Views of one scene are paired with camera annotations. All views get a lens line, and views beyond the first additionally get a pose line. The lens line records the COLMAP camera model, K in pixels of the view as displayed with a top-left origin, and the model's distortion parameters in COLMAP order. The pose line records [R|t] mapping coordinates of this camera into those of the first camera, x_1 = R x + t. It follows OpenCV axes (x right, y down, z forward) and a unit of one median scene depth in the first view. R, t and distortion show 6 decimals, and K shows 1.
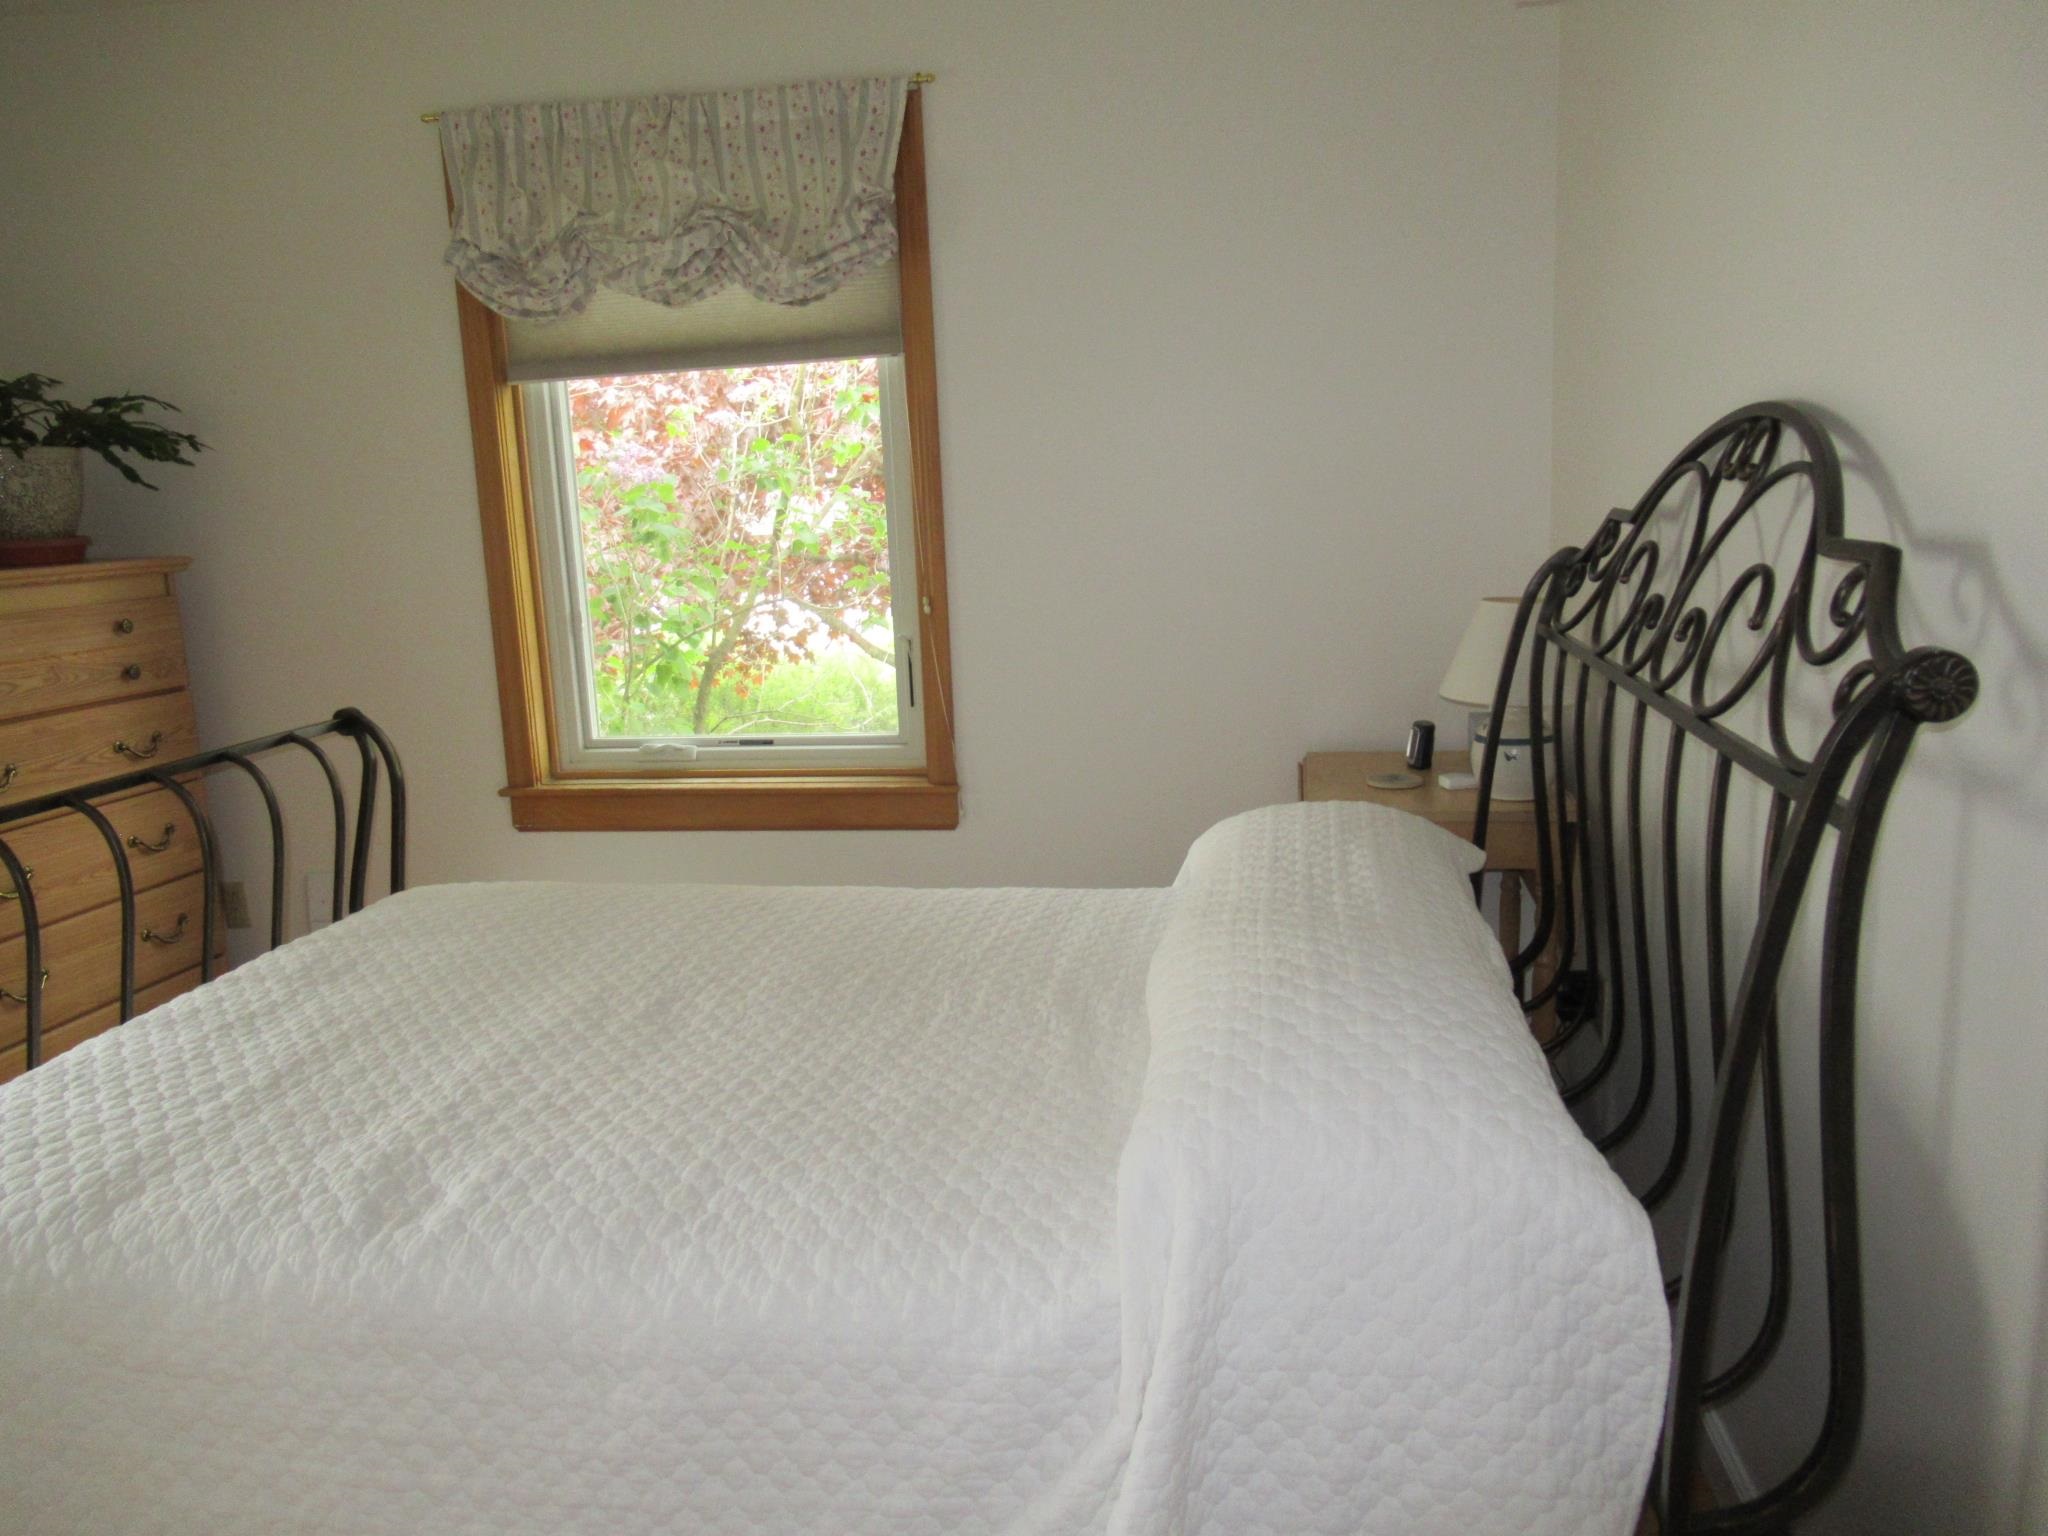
lens RADIAL K [[1539.8, 0, 1028.9], [0, 1539.8, 776.6], [0, 0, 1]] dist [-0.006685, 0.007259]
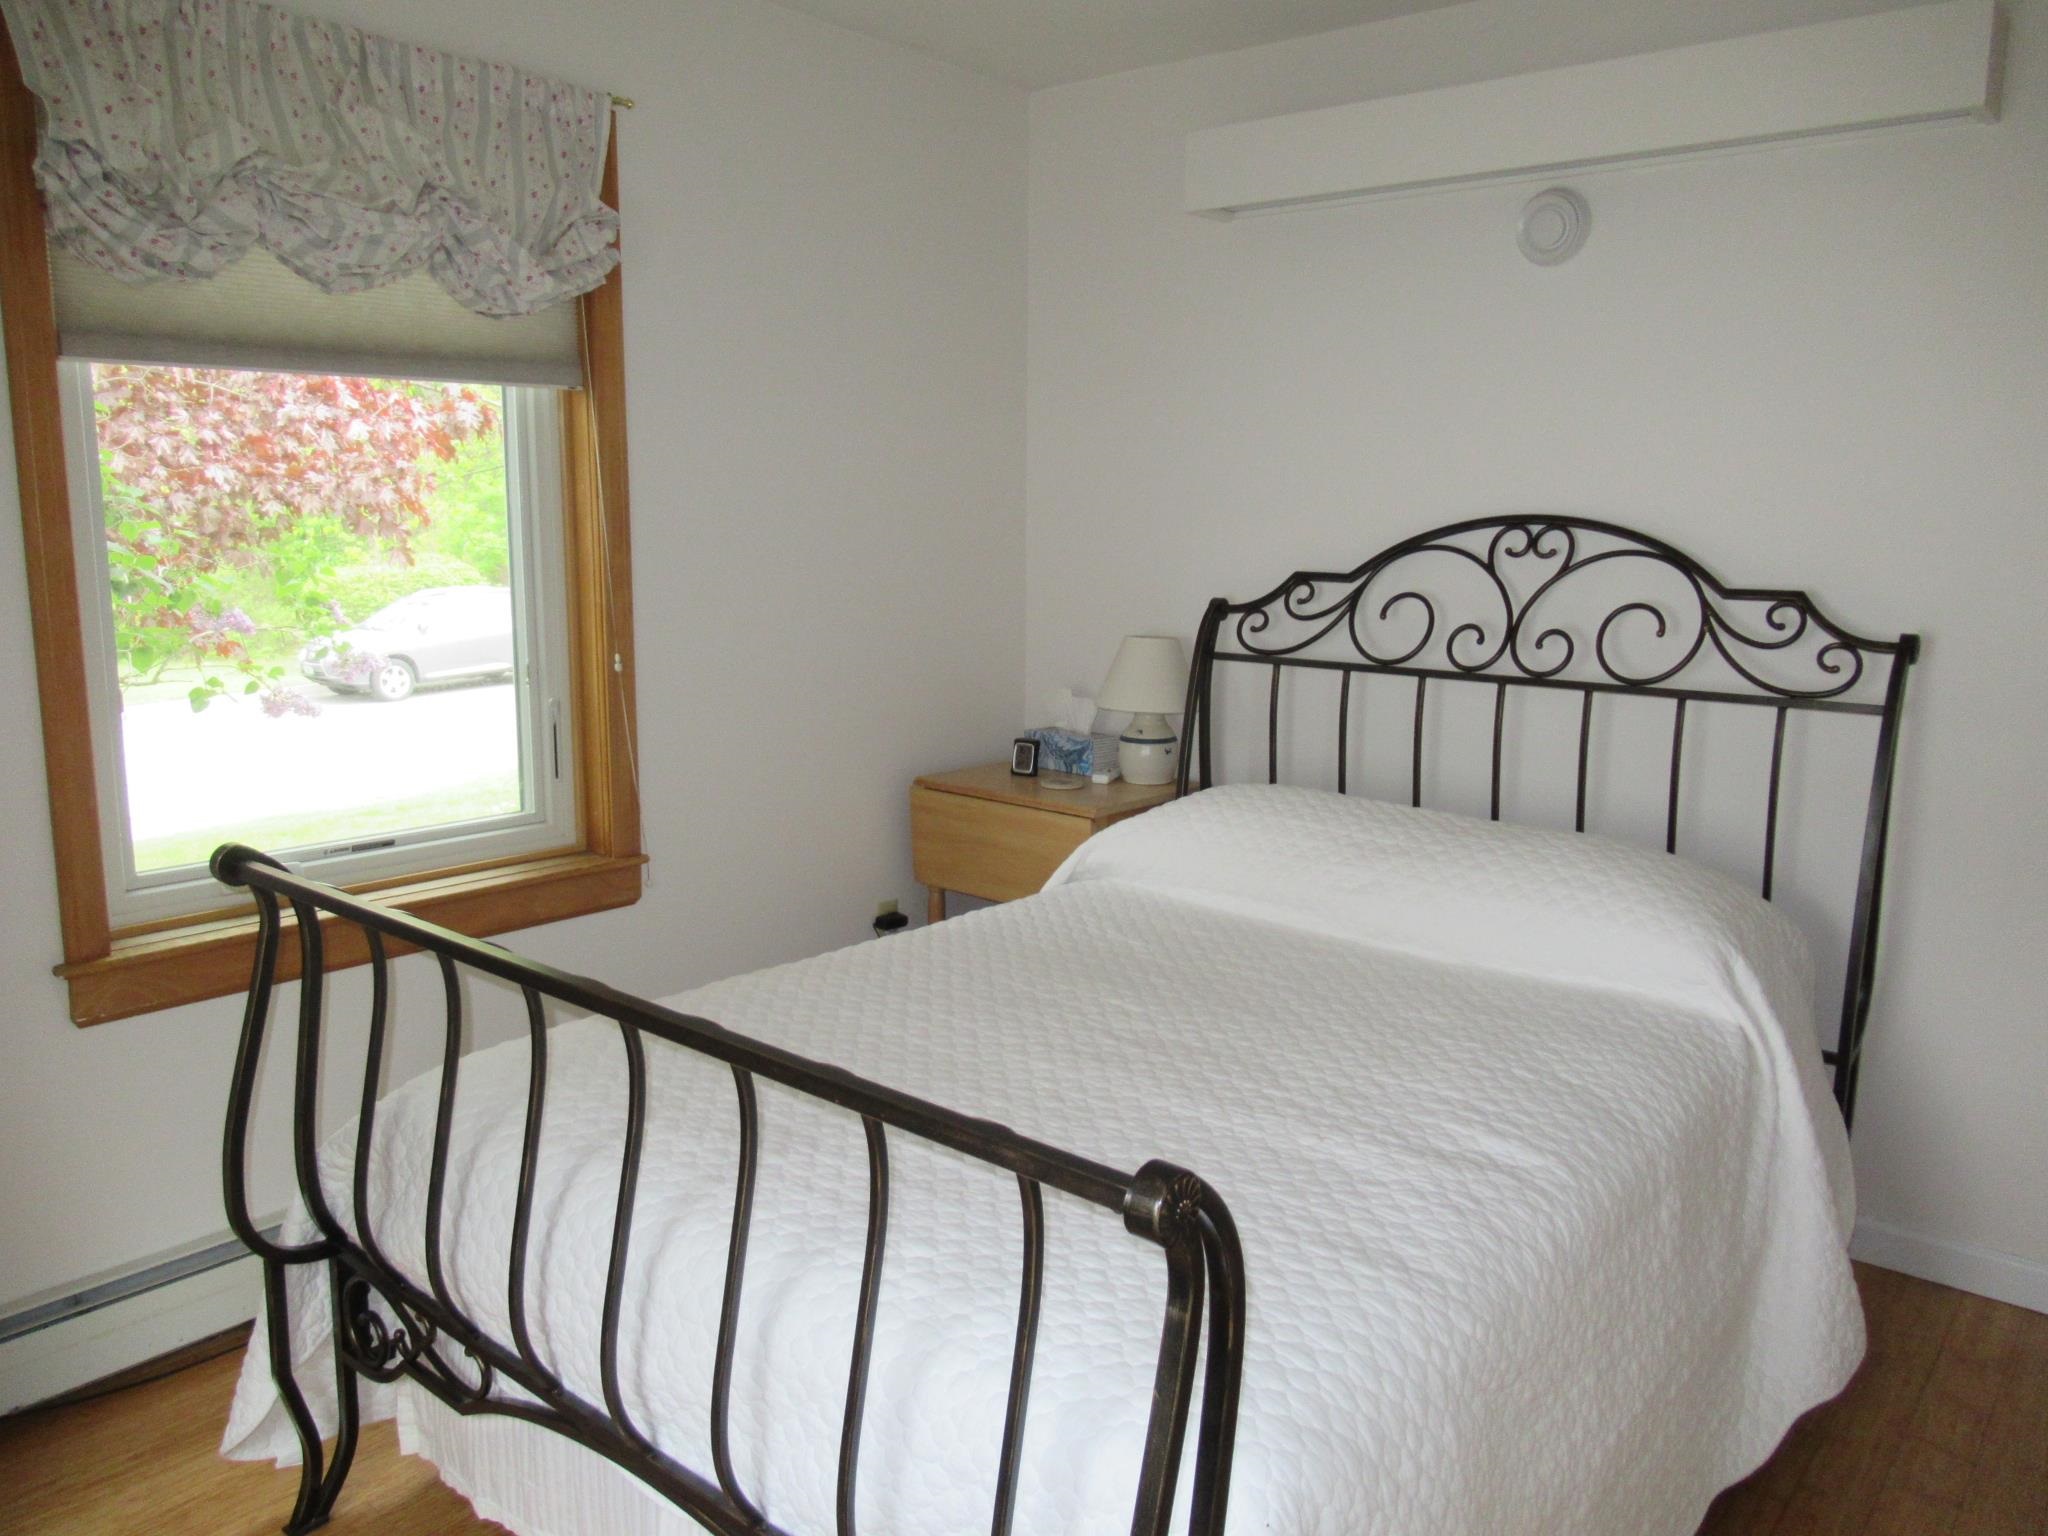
lens RADIAL K [[1539.8, 0, 1028.9], [0, 1539.8, 776.6], [0, 0, 1]] dist [-0.006685, 0.007259]
pose [[0.519696, -0.099867, 0.848494, -0.725892], [0.132967, 0.990497, 0.035139, -0.043879], [-0.843940, 0.094560, 0.528037, 0.314810]]
